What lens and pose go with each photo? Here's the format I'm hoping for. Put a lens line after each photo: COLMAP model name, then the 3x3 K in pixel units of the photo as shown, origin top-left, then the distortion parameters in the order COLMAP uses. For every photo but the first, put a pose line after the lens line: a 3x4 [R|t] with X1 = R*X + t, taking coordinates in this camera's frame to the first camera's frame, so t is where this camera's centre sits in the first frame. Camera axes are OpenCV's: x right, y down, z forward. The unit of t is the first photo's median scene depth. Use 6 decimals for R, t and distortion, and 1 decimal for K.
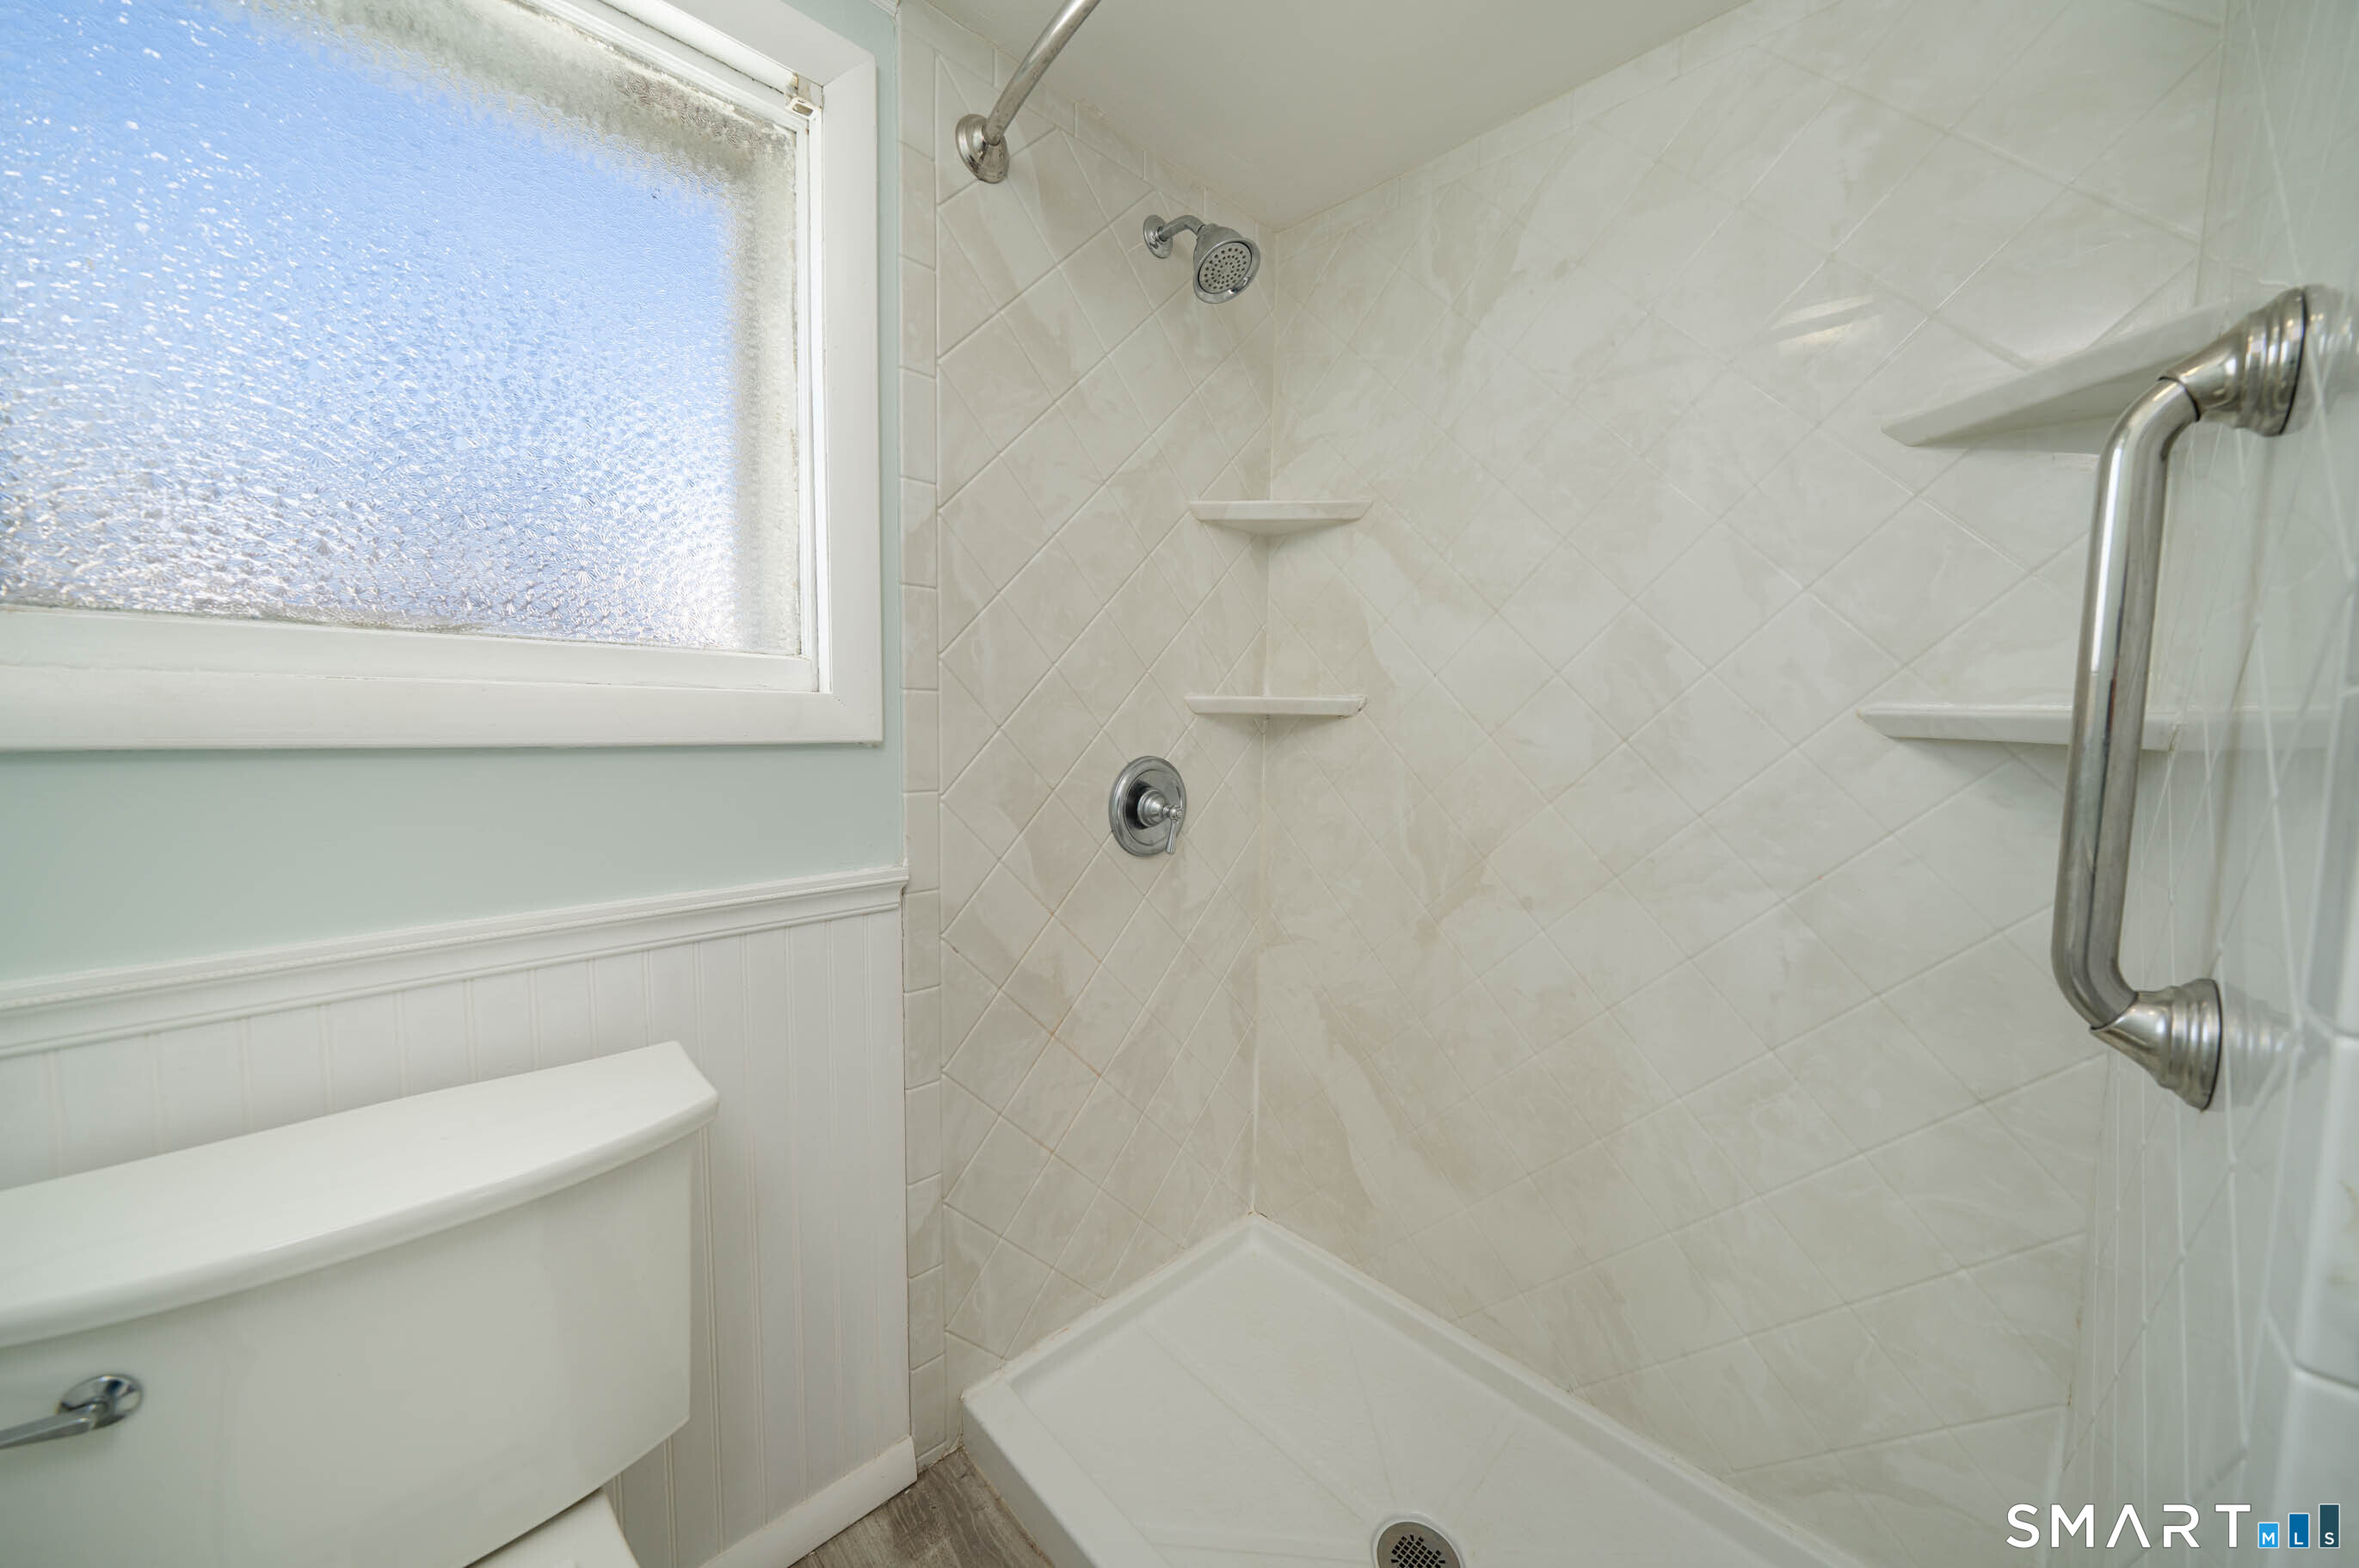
lens RADIAL K [[823.1, 0, 1179.9], [0, 823.1, 790.9], [0, 0, 1]] dist [-0.011212, -0.000063]
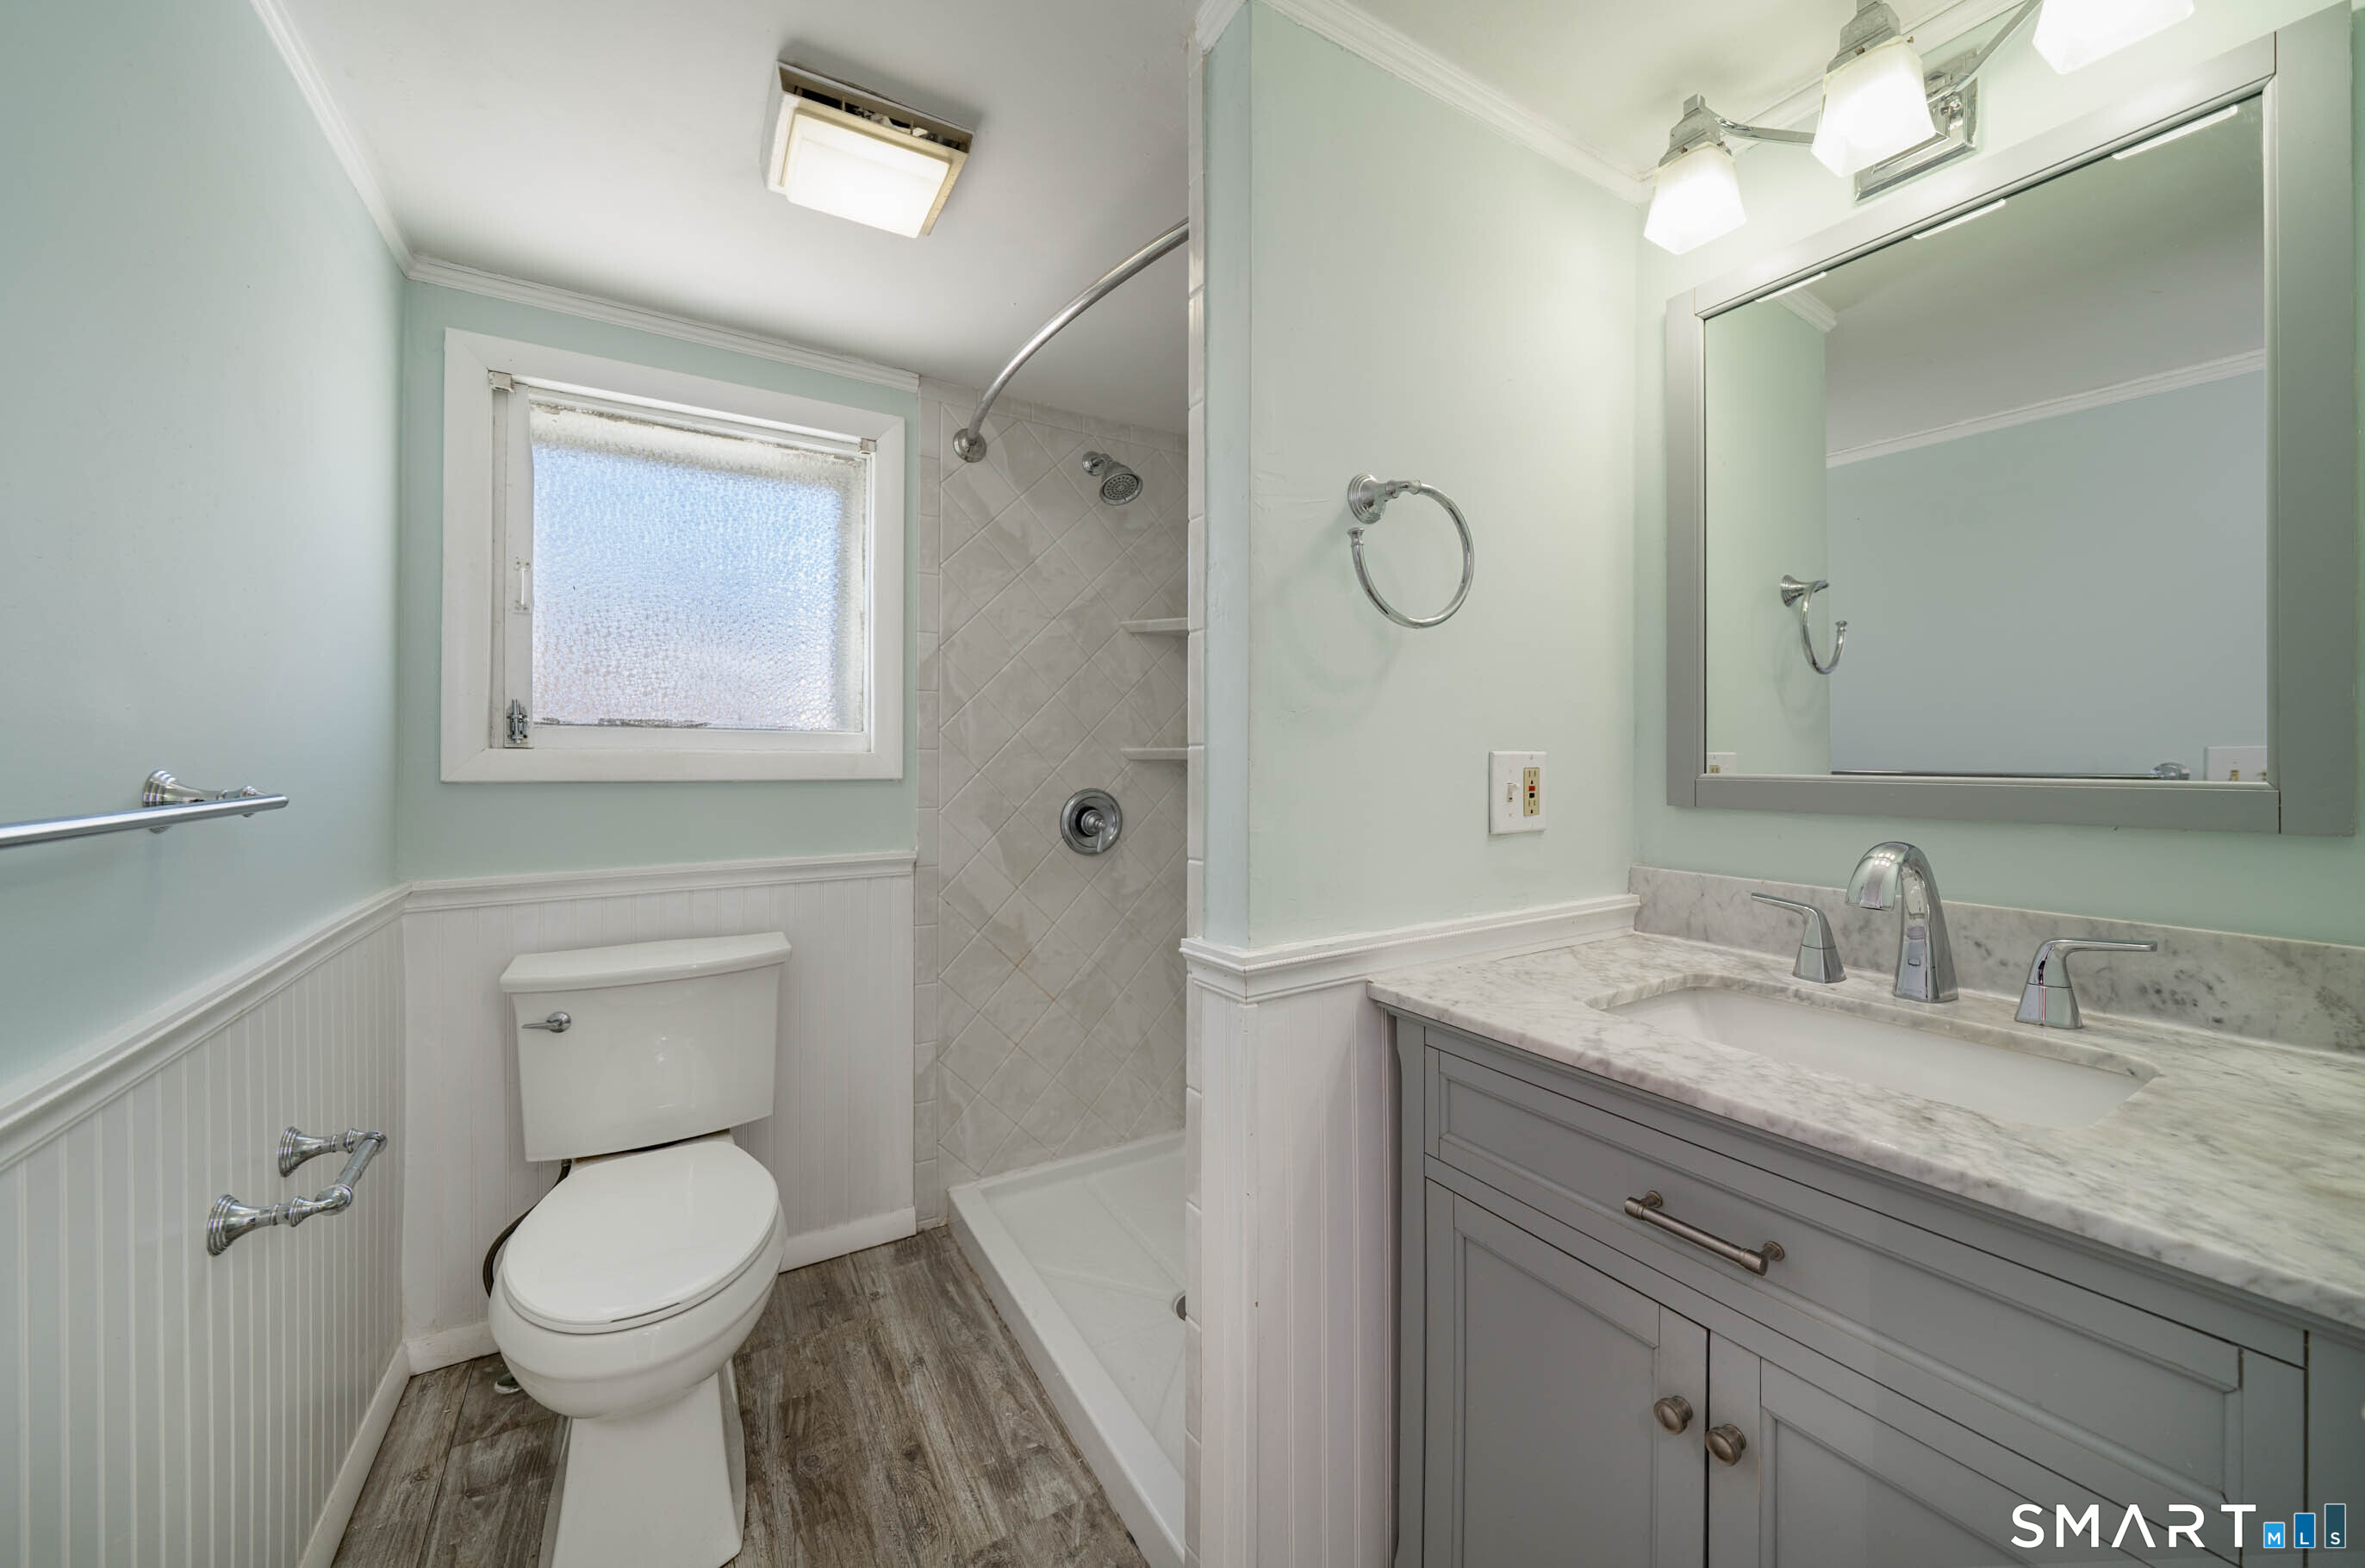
lens RADIAL K [[825.3, 0, 1183.6], [0, 825.3, 763.6], [0, 0, 1]] dist [-0.011212, -0.000063]
pose [[0.980810, -0.011675, -0.194618, 0.515227], [-0.005195, 0.996286, -0.085949, 0.050815], [0.194899, 0.085311, 0.977106, -0.555572]]
